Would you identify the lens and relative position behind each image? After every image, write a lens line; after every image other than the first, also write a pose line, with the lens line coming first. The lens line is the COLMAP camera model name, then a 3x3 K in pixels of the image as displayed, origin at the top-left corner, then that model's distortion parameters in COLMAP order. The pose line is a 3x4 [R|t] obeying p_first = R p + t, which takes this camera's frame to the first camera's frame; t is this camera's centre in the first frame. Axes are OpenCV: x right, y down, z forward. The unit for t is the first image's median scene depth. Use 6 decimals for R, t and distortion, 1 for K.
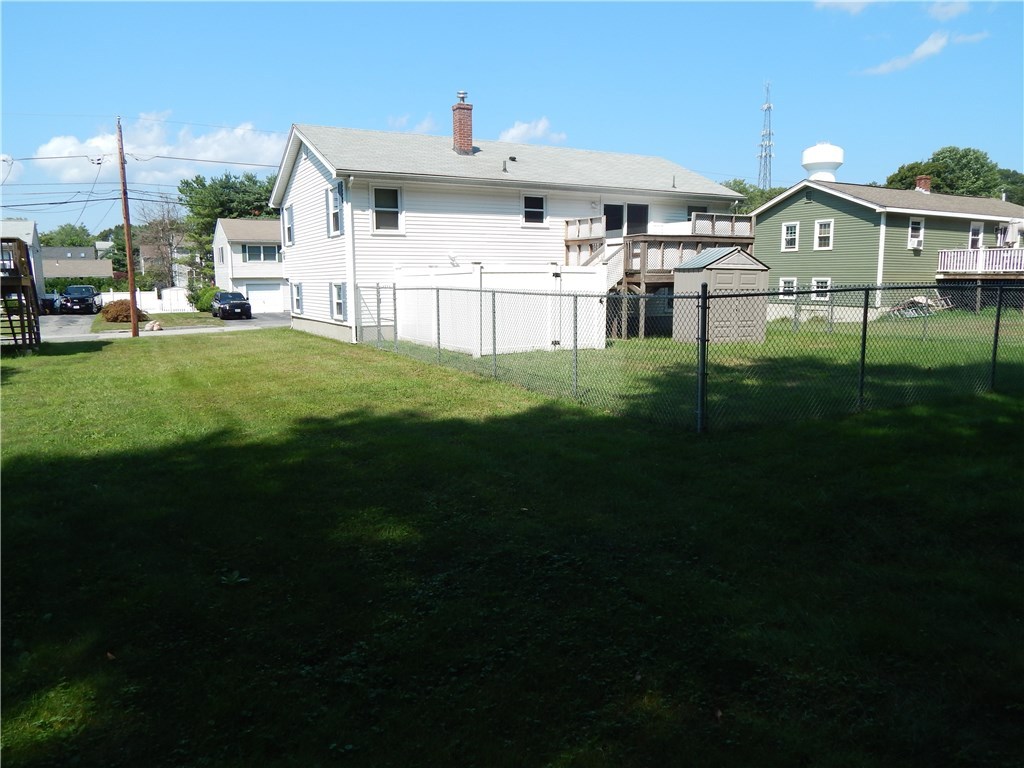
lens RADIAL K [[744.1, 0, 511.2], [0, 744.1, 386.5], [0, 0, 1]] dist [-0.000575, -0.009537]
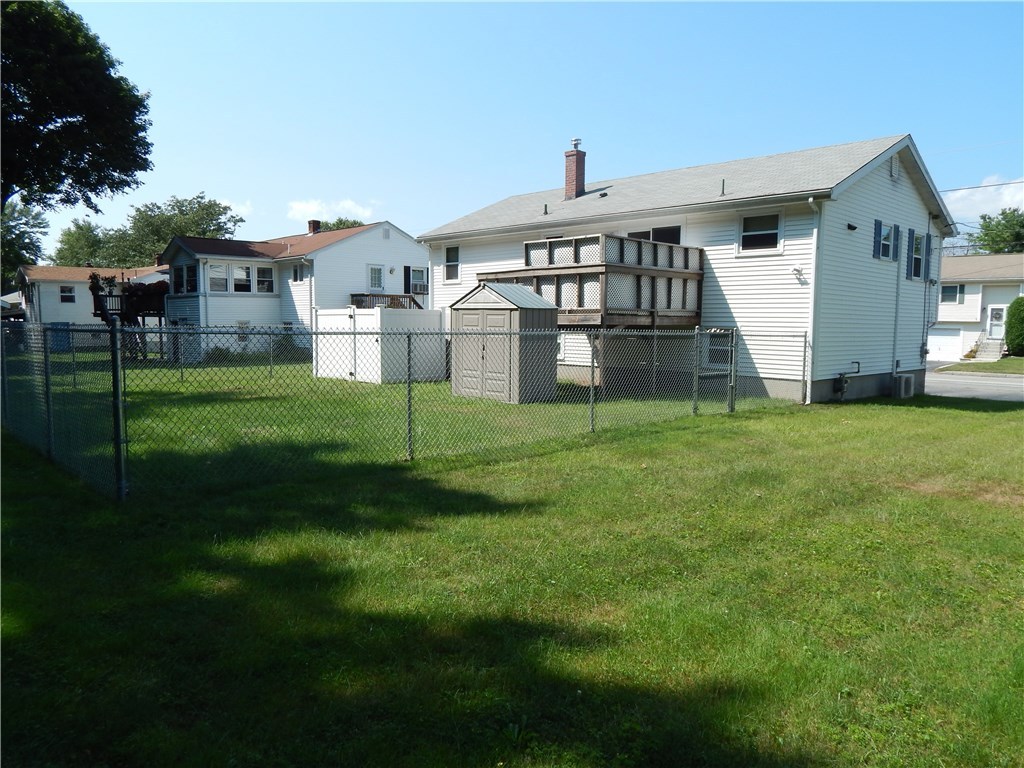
lens RADIAL K [[744.1, 0, 510.8], [0, 744.1, 384.2], [0, 0, 1]] dist [-0.000575, -0.009537]
pose [[0.326987, 0.083417, -0.941340, 1.039455], [-0.129569, 0.990647, 0.042779, -0.103916], [0.936104, 0.107981, 0.334737, 0.694957]]
